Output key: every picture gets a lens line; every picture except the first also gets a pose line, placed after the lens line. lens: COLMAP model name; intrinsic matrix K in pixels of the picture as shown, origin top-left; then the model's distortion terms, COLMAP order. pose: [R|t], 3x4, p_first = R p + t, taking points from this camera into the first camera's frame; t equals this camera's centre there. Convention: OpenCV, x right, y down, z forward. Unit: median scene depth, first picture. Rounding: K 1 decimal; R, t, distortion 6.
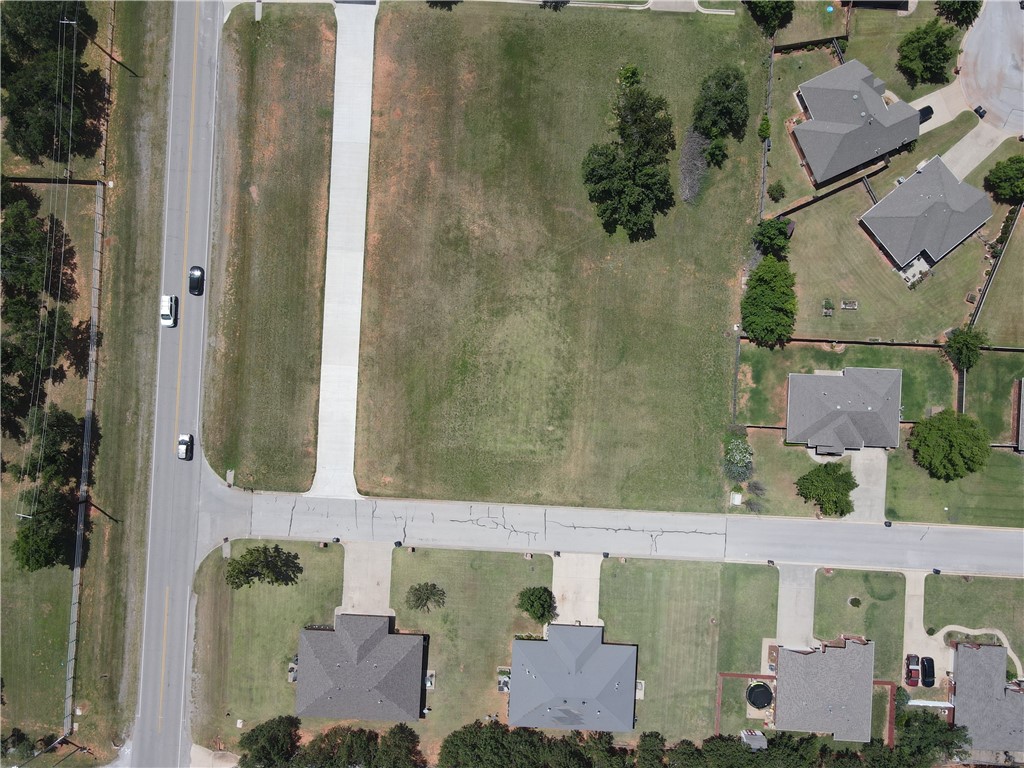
lens RADIAL K [[756.0, 0, 510.4], [0, 756.0, 383.9], [0, 0, 1]] dist [-0.005688, 0.035840]
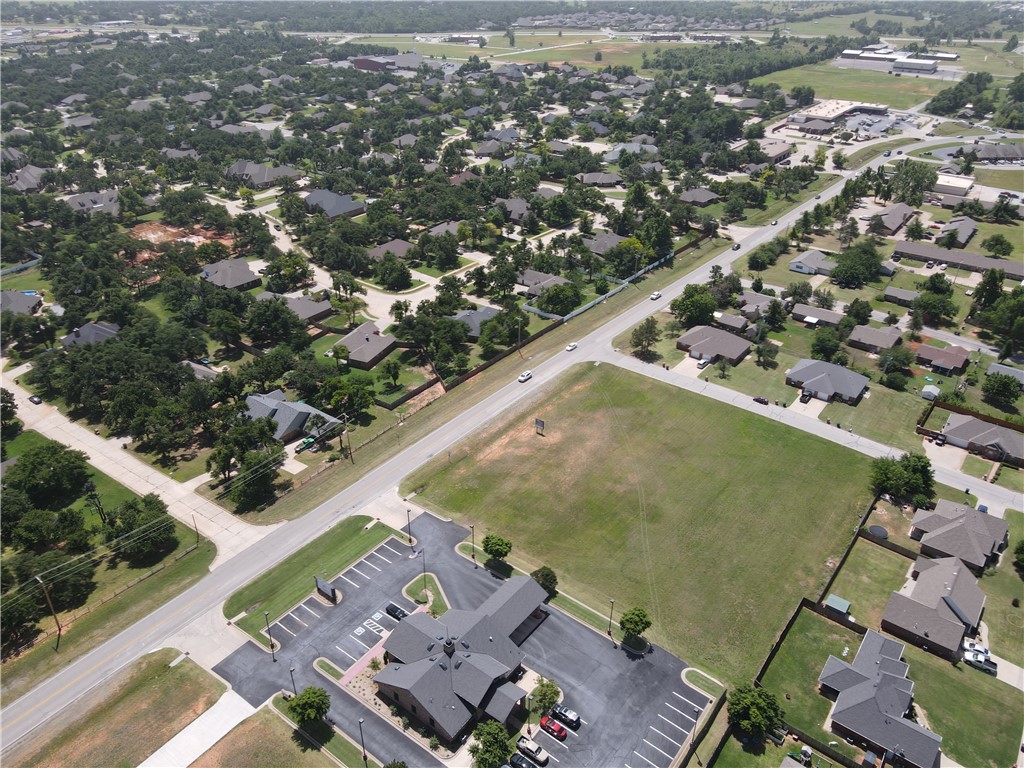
lens RADIAL K [[759.7, 0, 510.9], [0, 759.7, 379.9], [0, 0, 1]] dist [0.005306, 0.009229]
pose [[0.824940, 0.287906, -0.486400, 0.464123], [-0.565194, 0.411854, -0.714795, -0.150395], [-0.005468, 0.864573, 0.502478, 0.116451]]
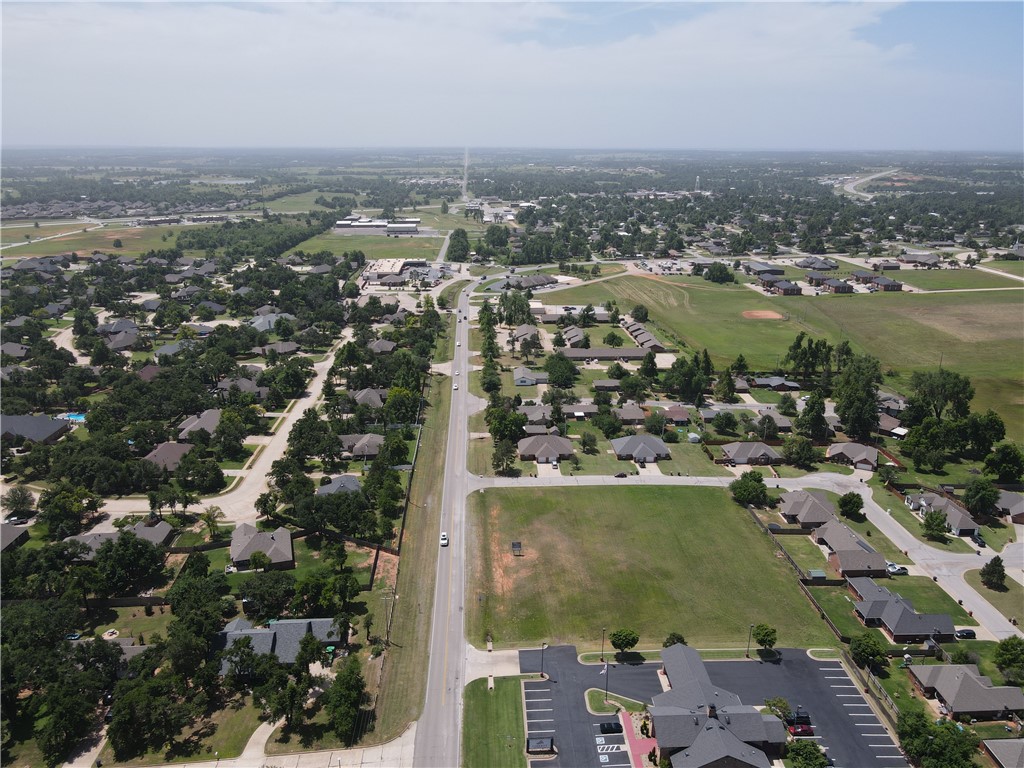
lens RADIAL K [[759.8, 0, 509.0], [0, 759.8, 369.9], [0, 0, 1]] dist [-0.009261, 0.043606]
pose [[0.994700, -0.021177, 0.100619, -0.404691], [0.102378, 0.294922, -0.950021, 0.223750], [-0.009556, 0.955287, 0.295527, 0.107086]]
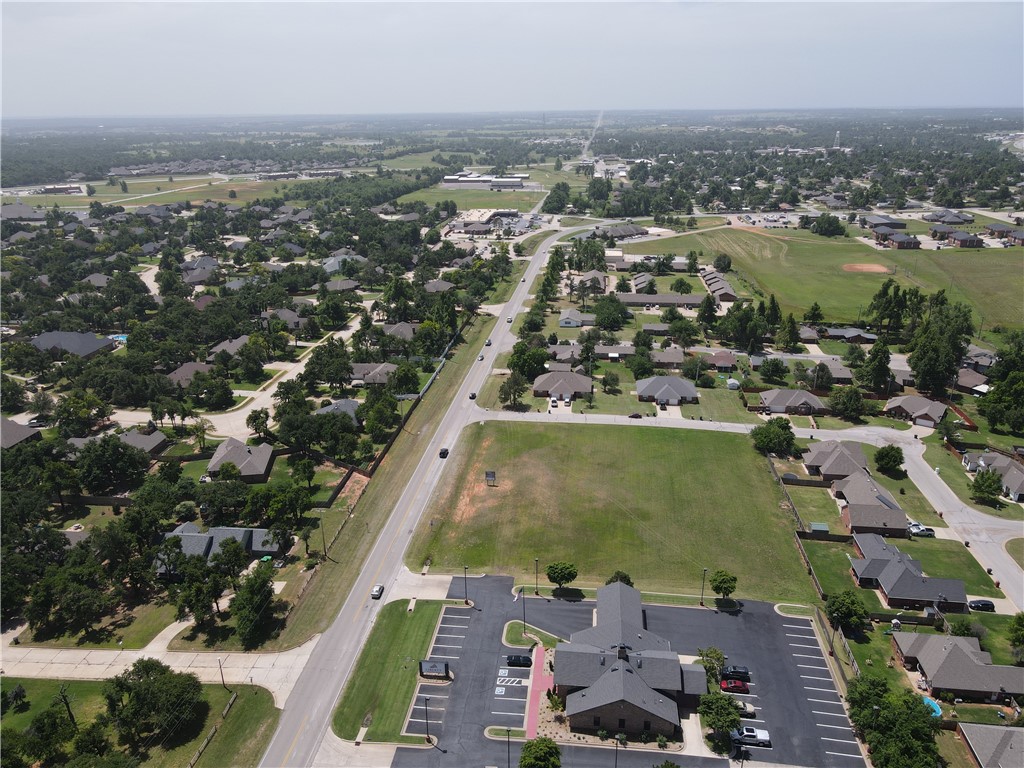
lens RADIAL K [[756.0, 0, 510.4], [0, 756.0, 383.9], [0, 0, 1]] dist [-0.005688, 0.035840]
pose [[0.997688, 0.018159, -0.065483, -0.082651], [-0.067675, 0.352819, -0.933241, 0.140933], [0.006157, 0.935515, 0.353232, 0.243464]]
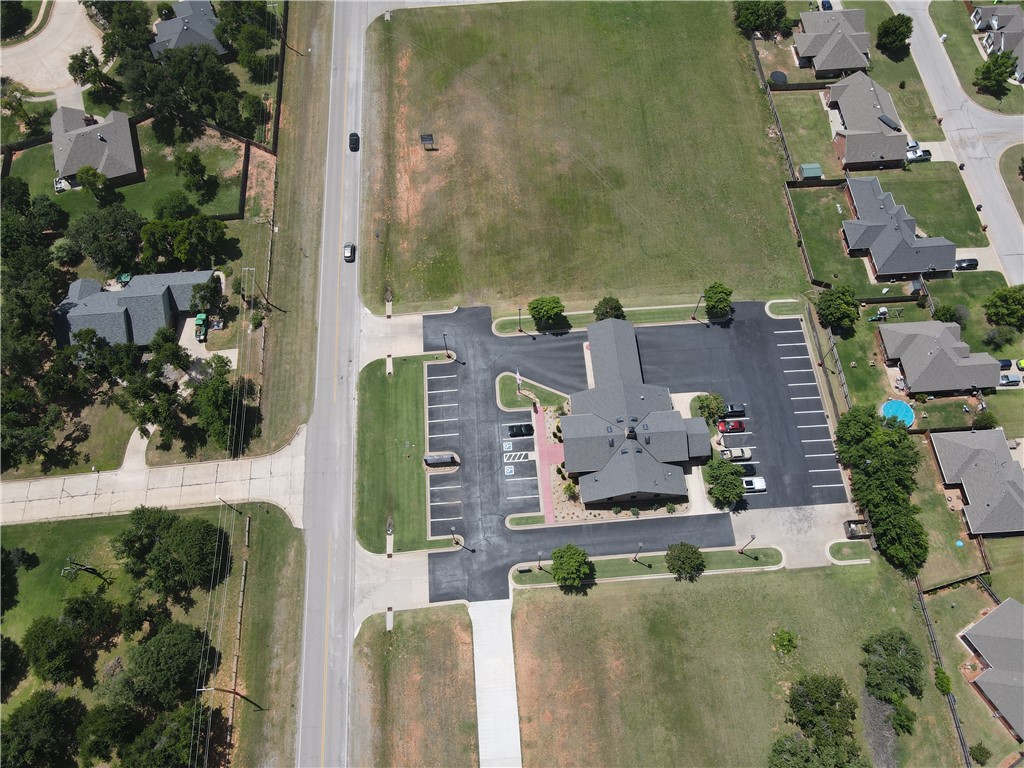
lens RADIAL K [[756.0, 0, 510.4], [0, 756.0, 383.9], [0, 0, 1]] dist [-0.005688, 0.035840]
pose [[0.992520, -0.114799, 0.041548, -0.185412], [0.121569, 0.898037, -0.422790, -0.337225], [0.011224, 0.424678, 0.905275, -0.000209]]
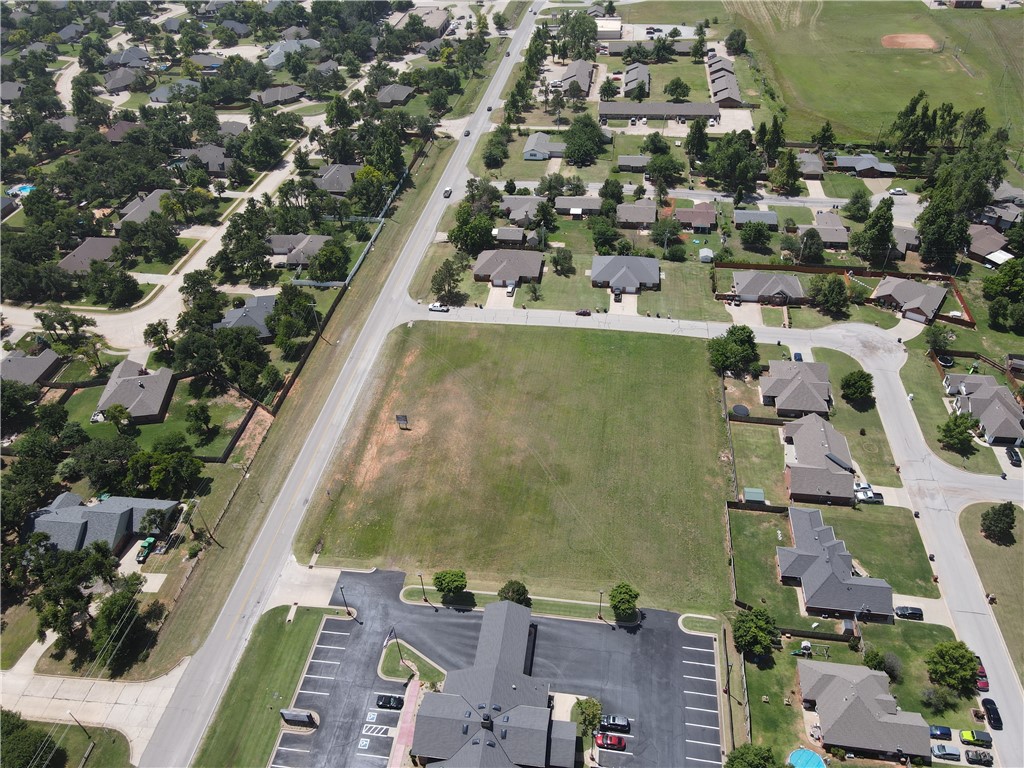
lens RADIAL K [[756.0, 0, 510.4], [0, 756.0, 383.9], [0, 0, 1]] dist [-0.005688, 0.035840]
pose [[0.995400, 0.029492, -0.091150, 0.108792], [-0.088457, 0.648286, -0.756241, -0.248754], [0.036788, 0.760825, 0.647913, 0.012557]]
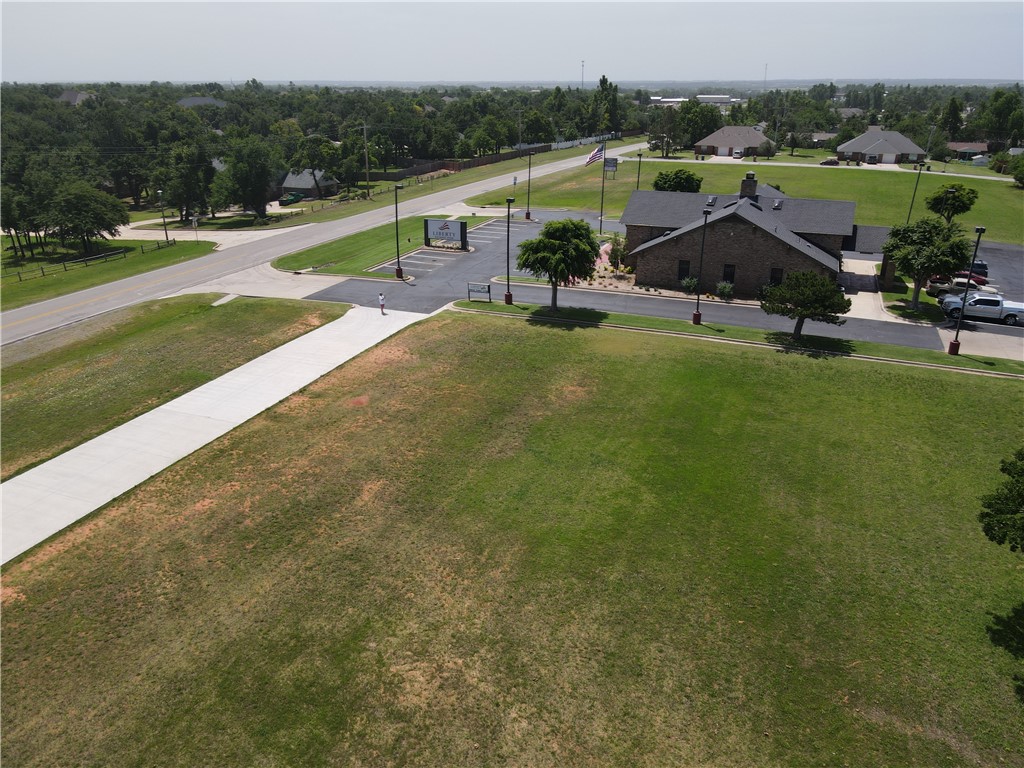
lens RADIAL K [[759.7, 0, 510.9], [0, 759.7, 379.9], [0, 0, 1]] dist [0.005306, 0.009229]
pose [[0.945234, 0.124798, -0.301592, 0.027572], [-0.326379, 0.352728, -0.876961, -0.067122], [-0.003063, 0.927366, 0.374142, 0.853750]]
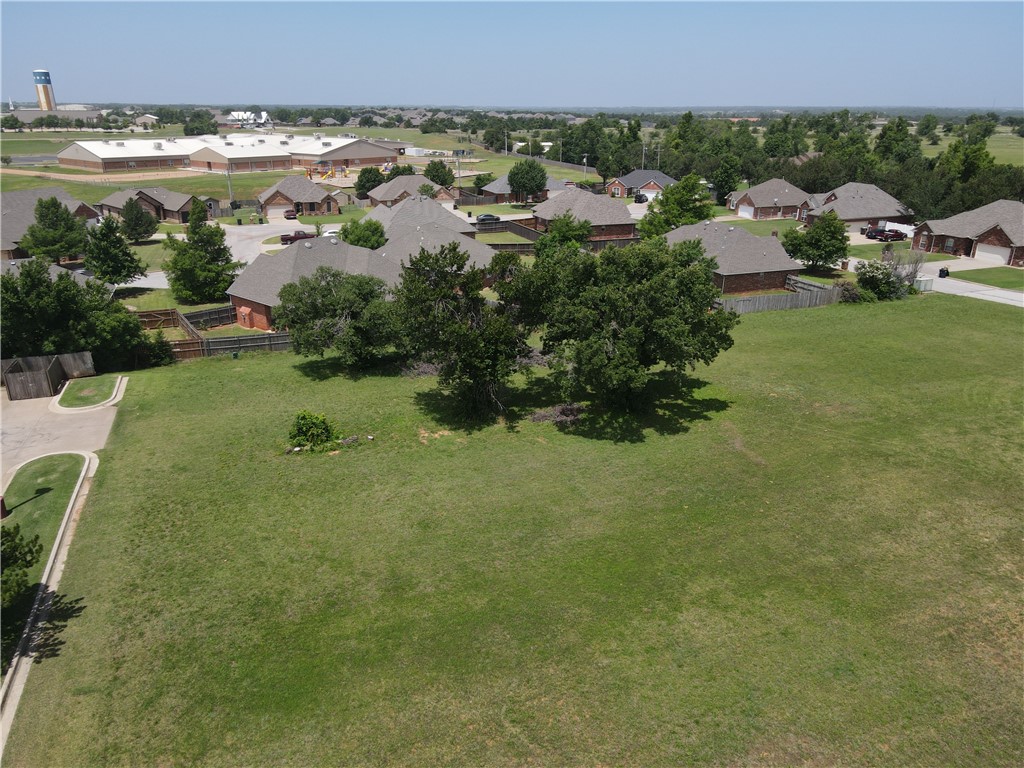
lens RADIAL K [[756.0, 0, 510.4], [0, 756.0, 383.9], [0, 0, 1]] dist [-0.005688, 0.035840]
pose [[-0.410358, -0.313541, 0.856328, -0.162681], [0.911814, -0.126497, 0.390631, -0.453990], [-0.014156, 0.941111, 0.337800, 0.858652]]
